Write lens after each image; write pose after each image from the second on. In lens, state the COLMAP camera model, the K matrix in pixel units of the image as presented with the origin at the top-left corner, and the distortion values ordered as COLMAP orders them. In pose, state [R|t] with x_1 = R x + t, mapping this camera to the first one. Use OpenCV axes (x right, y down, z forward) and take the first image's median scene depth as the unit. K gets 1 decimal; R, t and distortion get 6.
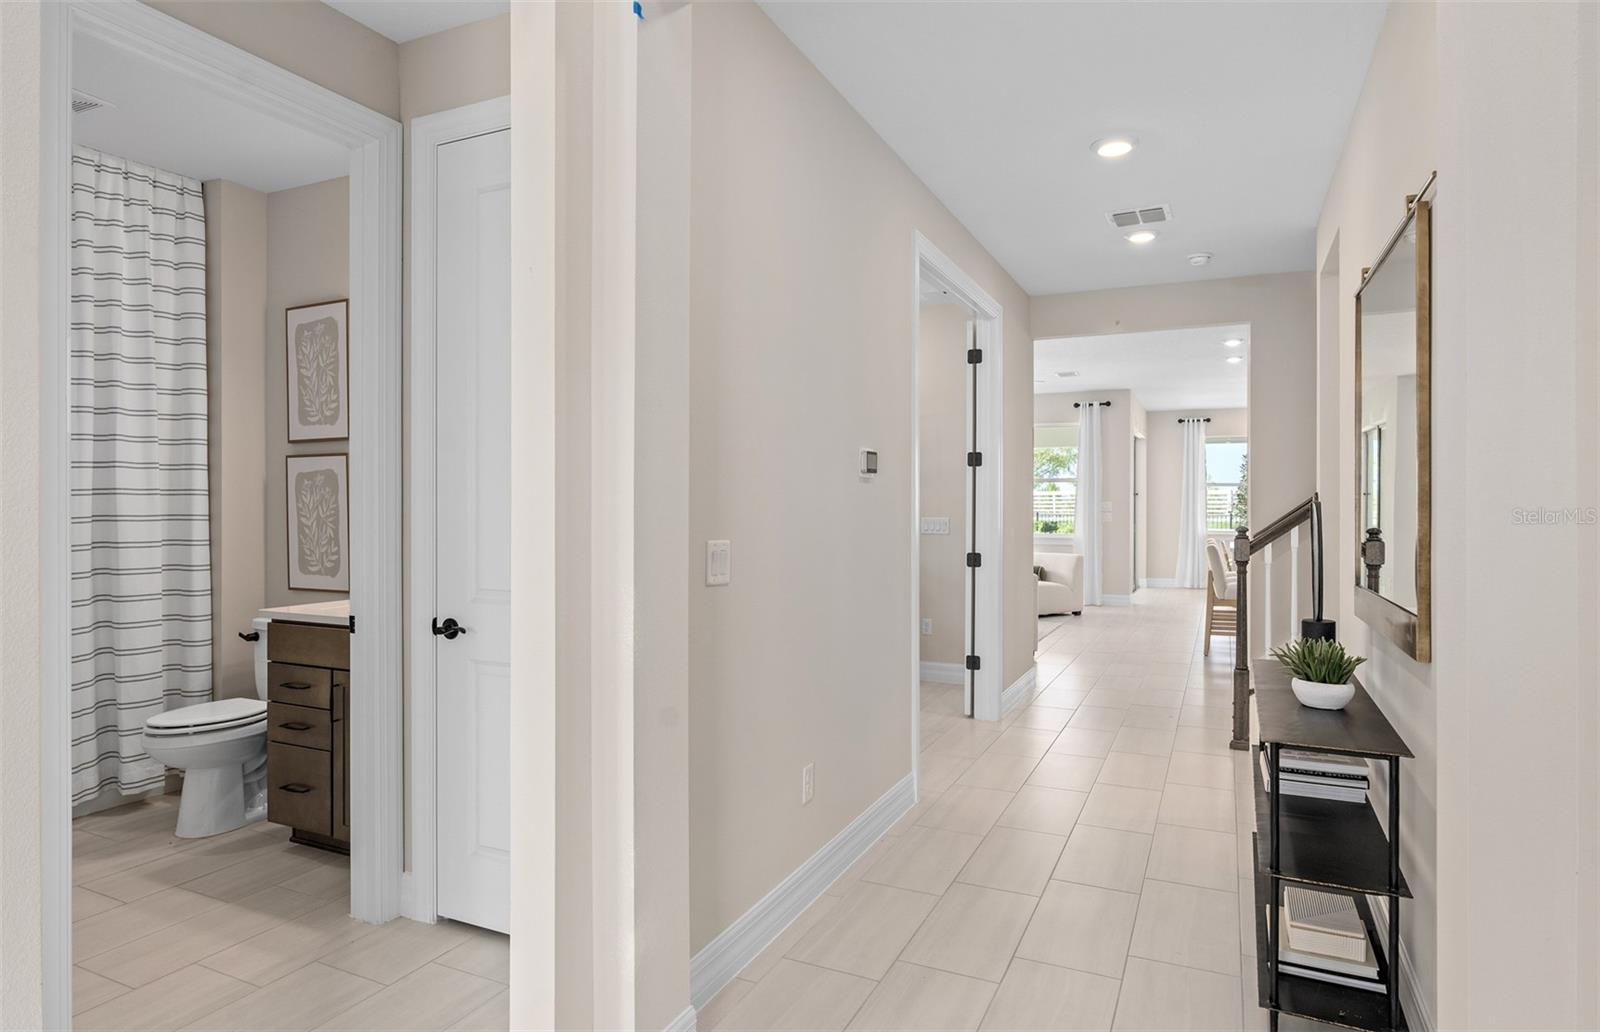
lens RADIAL K [[892.4, 0, 801.3], [0, 892.4, 514.4], [0, 0, 1]] dist [-0.000830, -0.000034]
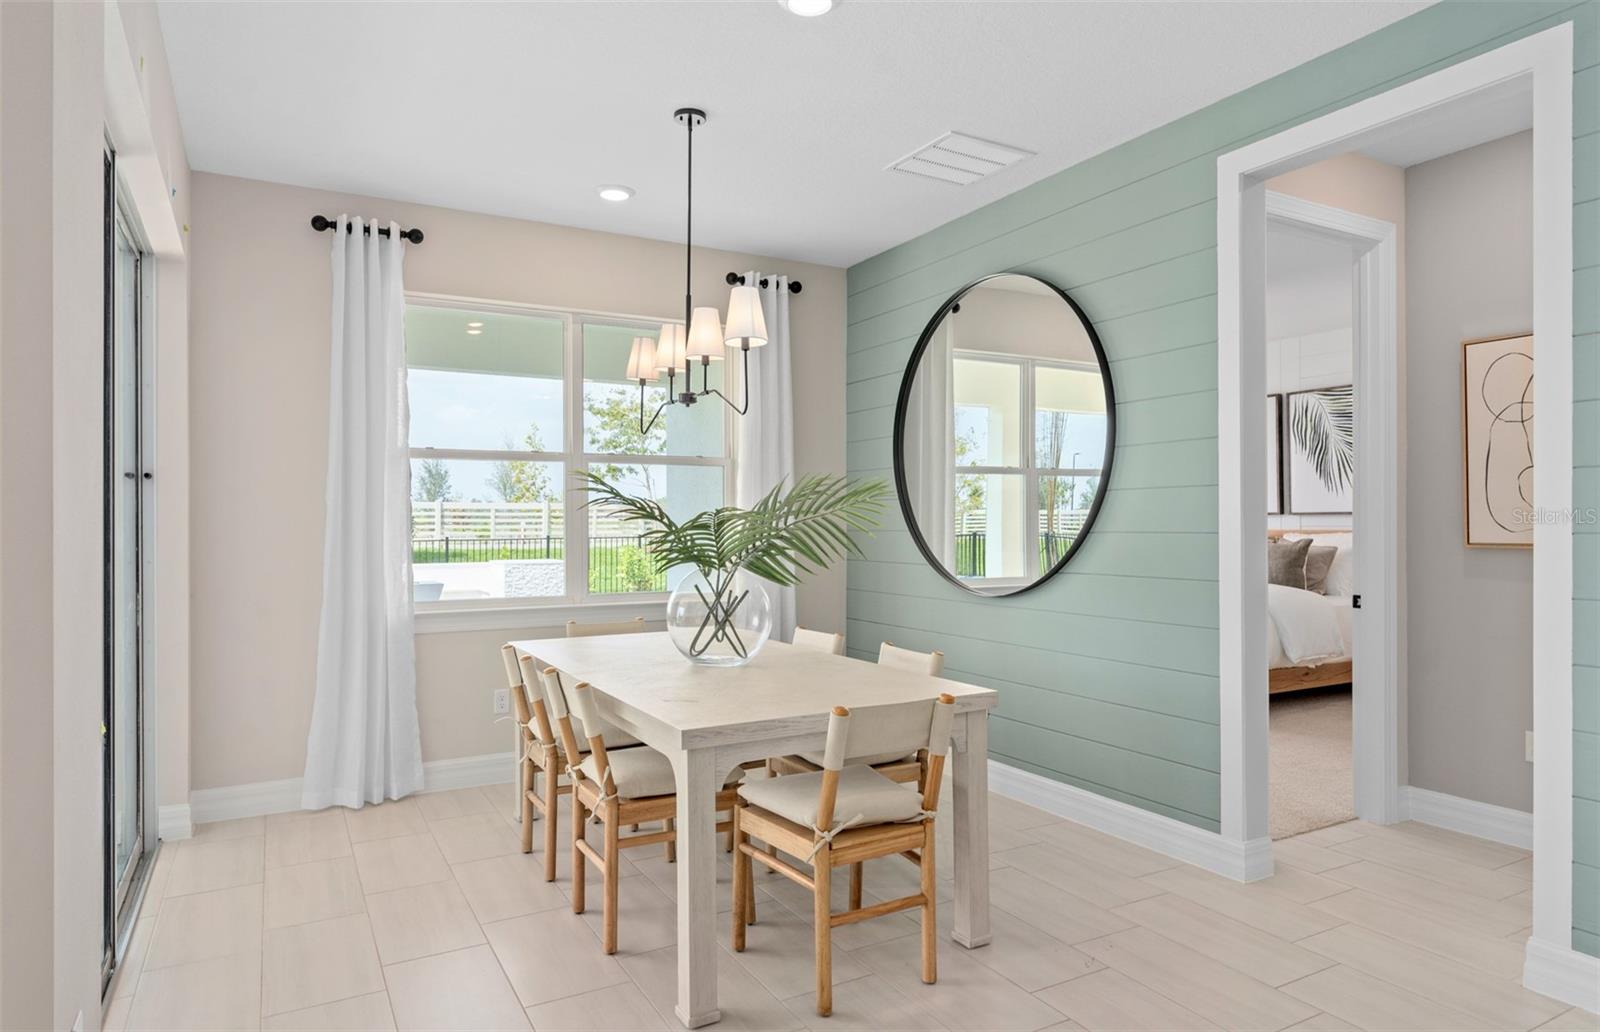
lens RADIAL K [[929.7, 0, 800.4], [0, 929.7, 516.3], [0, 0, 1]] dist [0.002736, -0.000290]
pose [[0.568842, 0.003521, 0.822440, 0.267884], [0.011197, 0.999865, -0.012025, -0.005302], [-0.822371, 0.016049, 0.568725, 0.706477]]
